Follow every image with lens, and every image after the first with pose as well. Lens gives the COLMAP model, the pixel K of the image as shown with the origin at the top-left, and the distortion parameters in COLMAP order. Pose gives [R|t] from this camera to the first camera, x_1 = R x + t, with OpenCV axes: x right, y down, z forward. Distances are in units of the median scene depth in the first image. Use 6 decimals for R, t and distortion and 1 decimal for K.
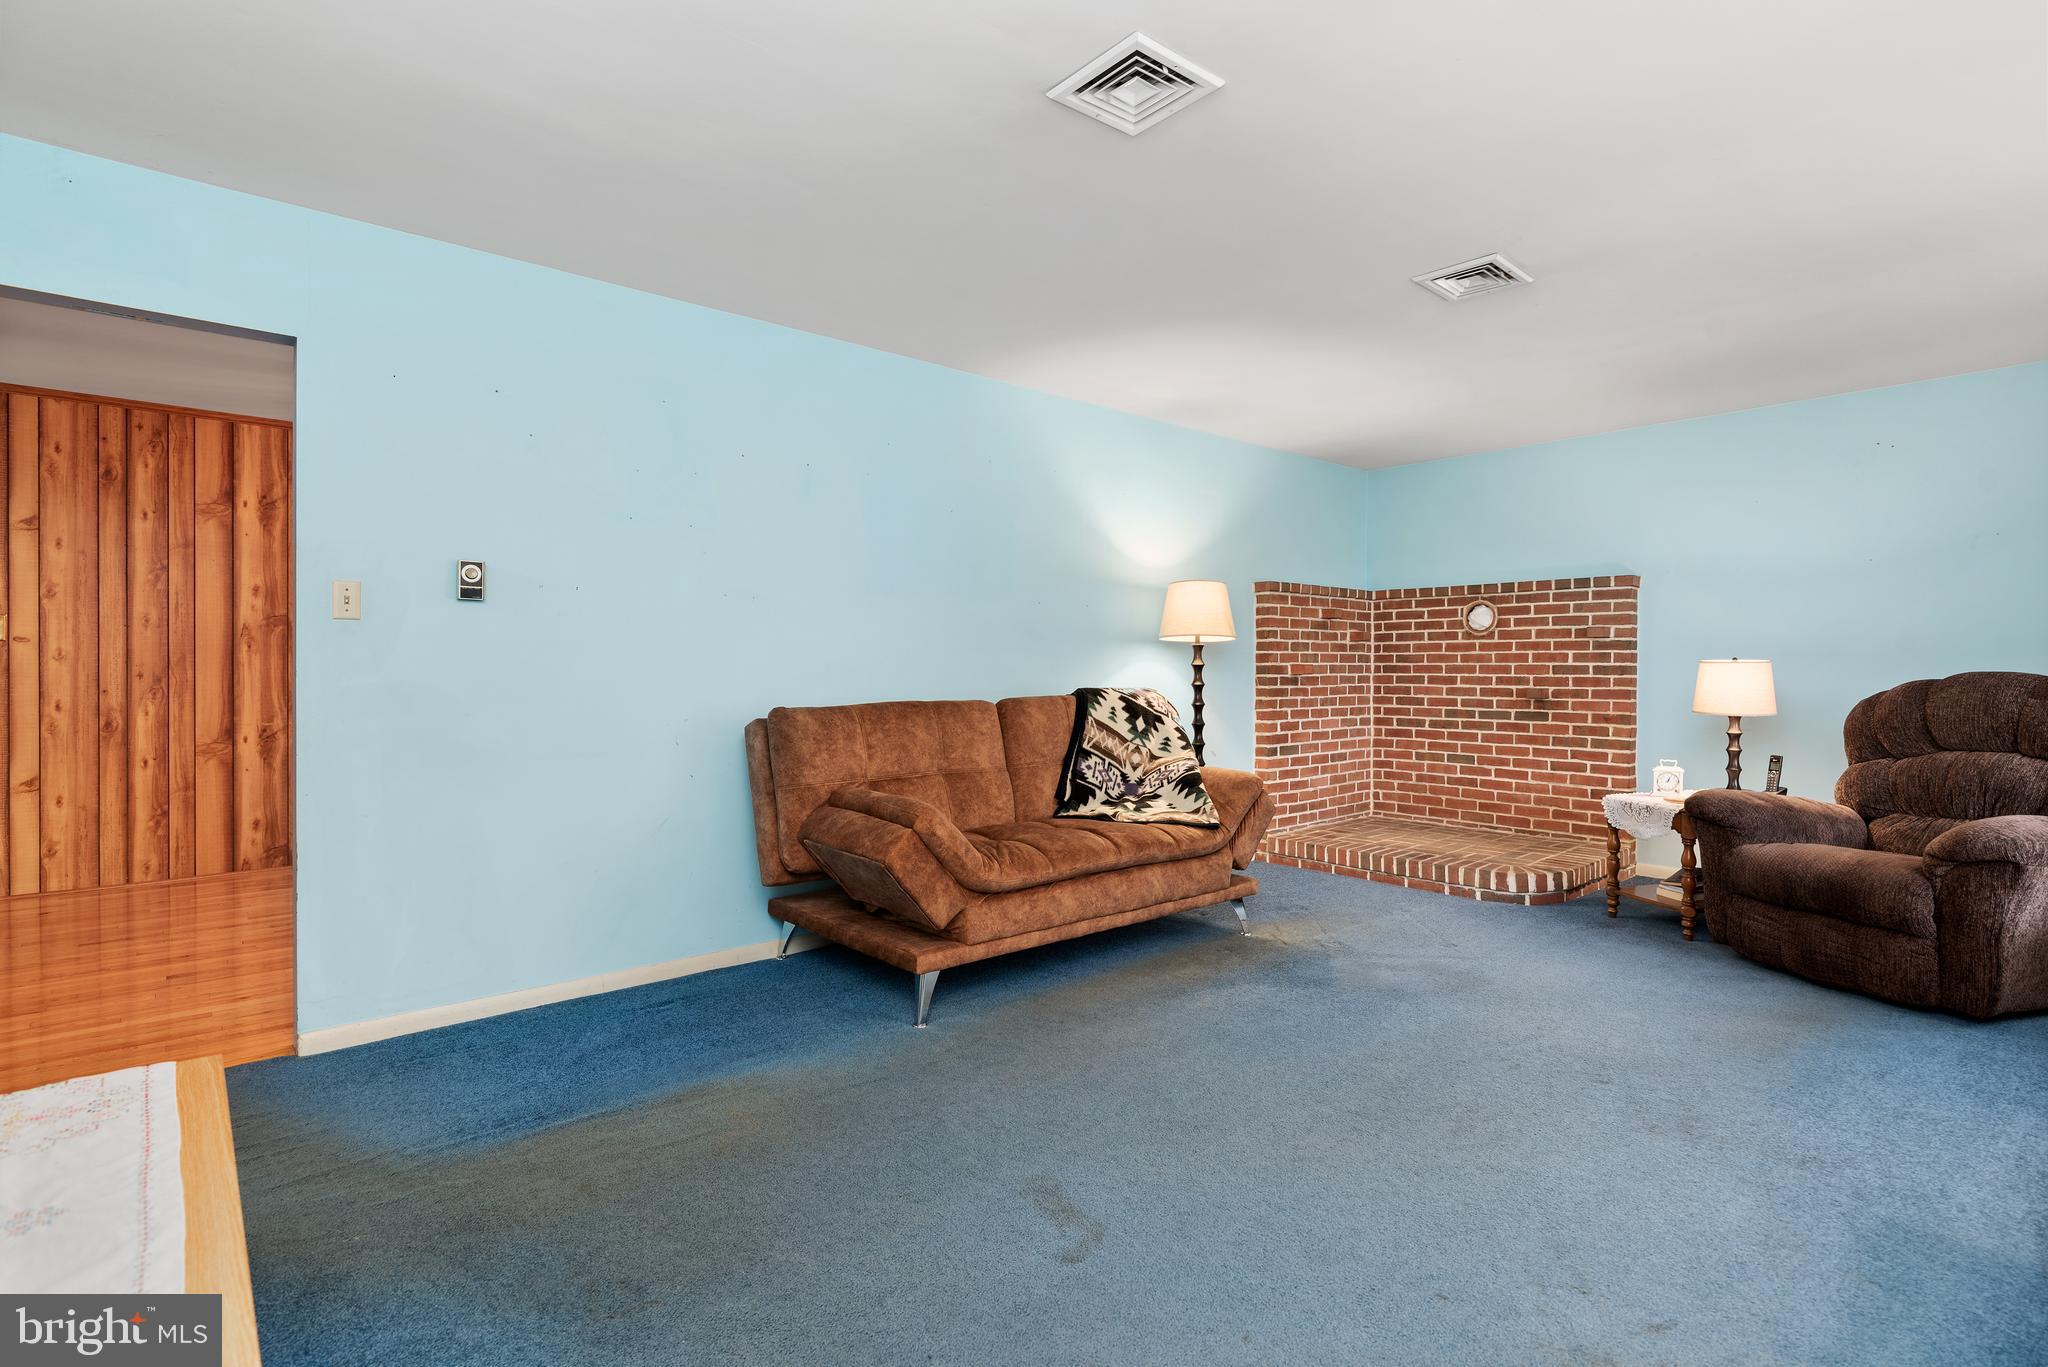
lens RADIAL K [[1007.5, 0, 1028.8], [0, 1007.5, 671.8], [0, 0, 1]] dist [0.000876, -0.000784]
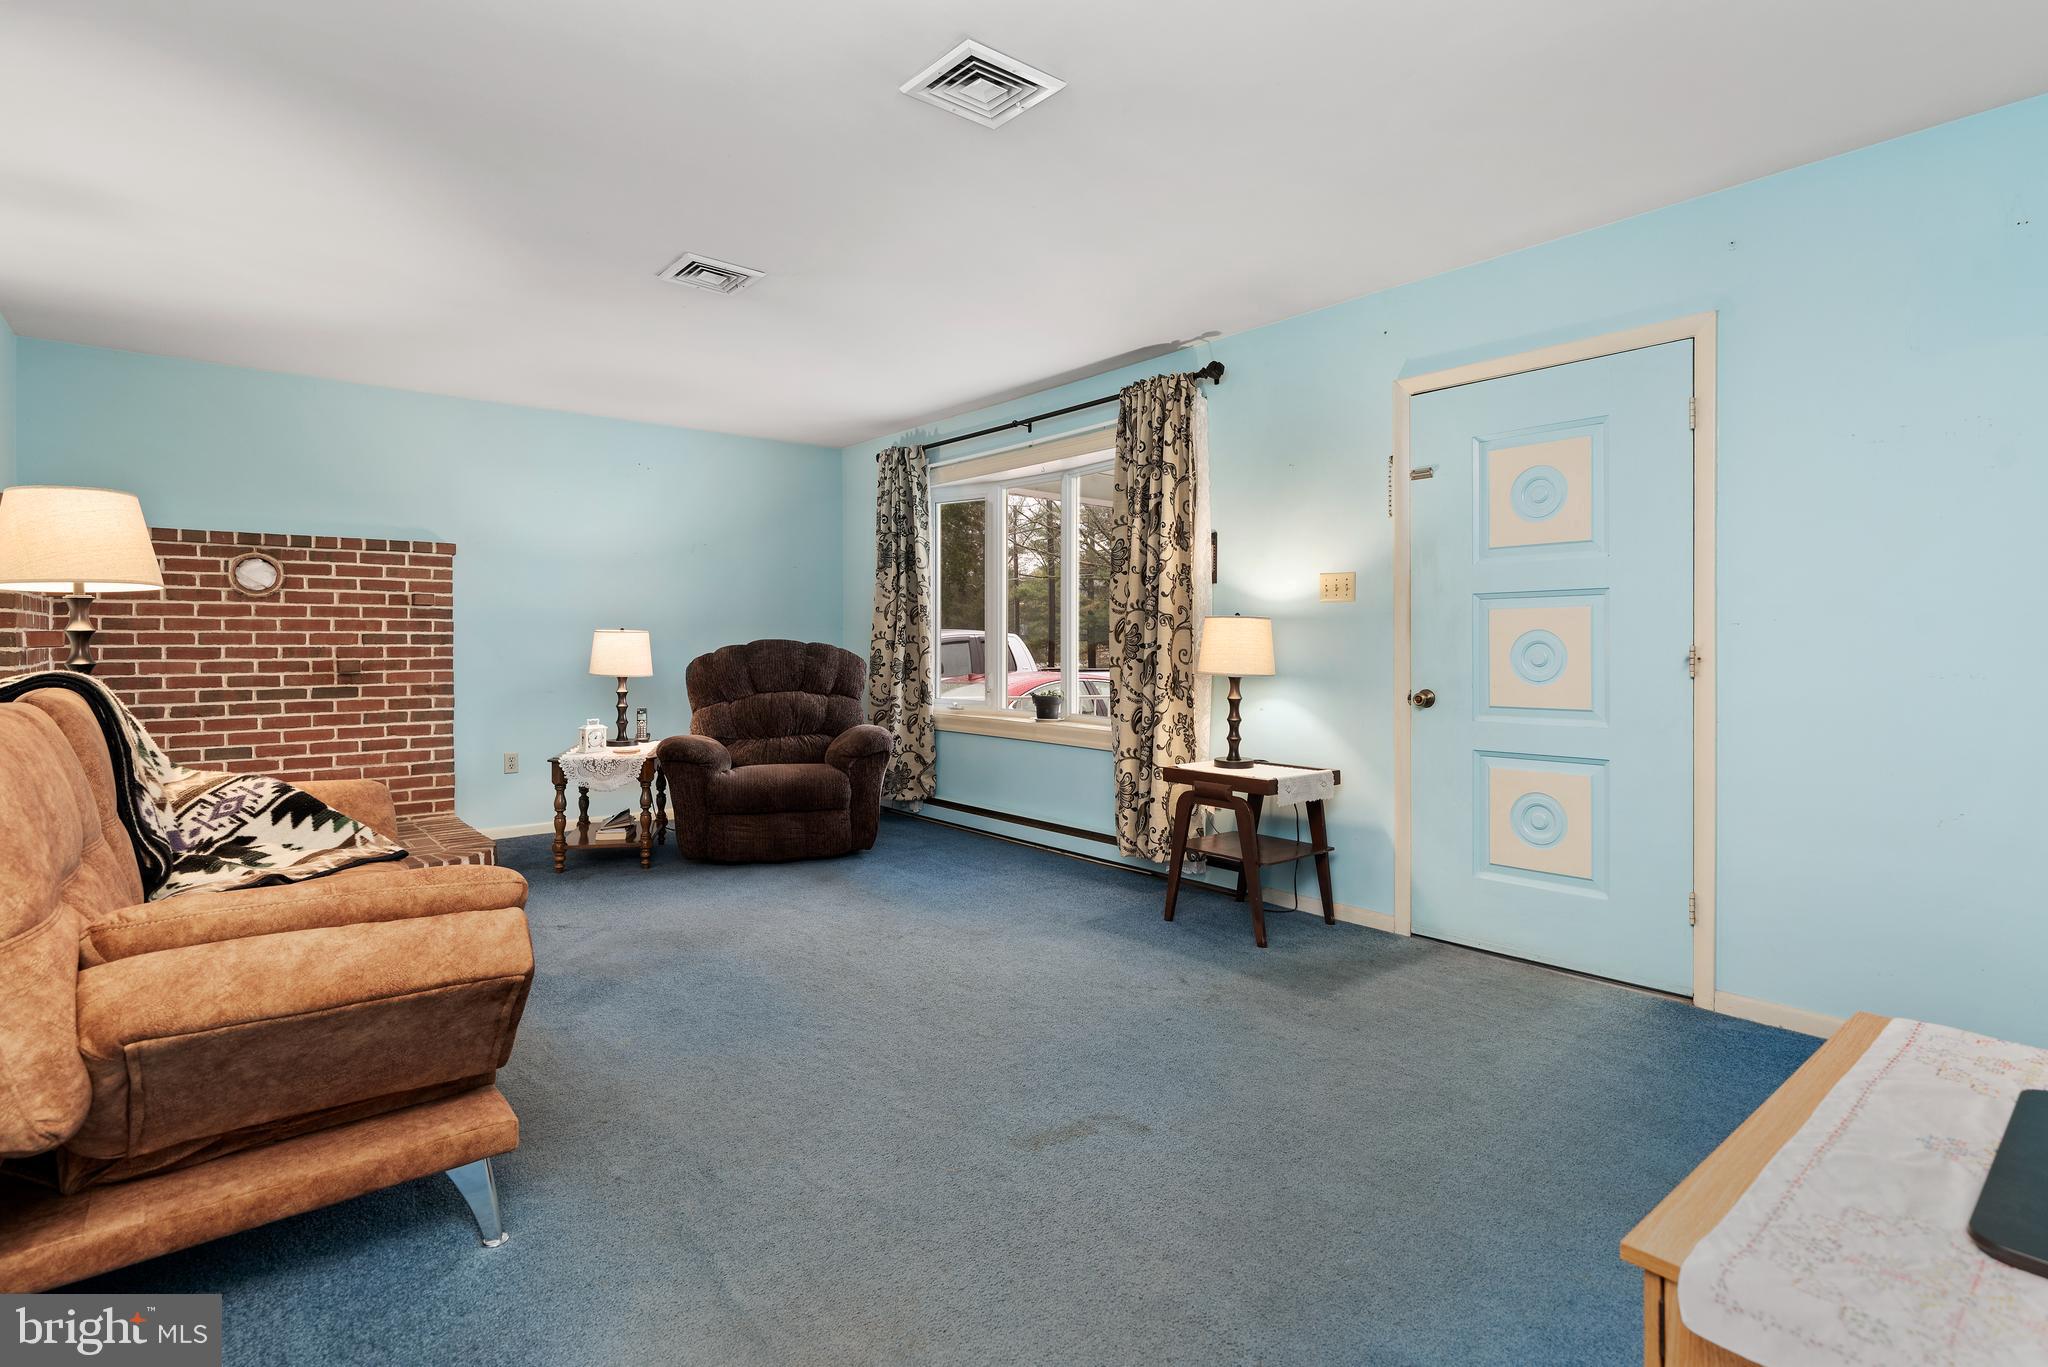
lens RADIAL K [[1007.5, 0, 1095.5], [0, 1007.5, 643.3], [0, 0, 1]] dist [0.000876, -0.000784]
pose [[-0.017287, -0.005045, 0.999838, -0.390539], [0.004719, 0.999976, 0.005127, 0.000245], [-0.999839, 0.004807, -0.017263, 0.367066]]
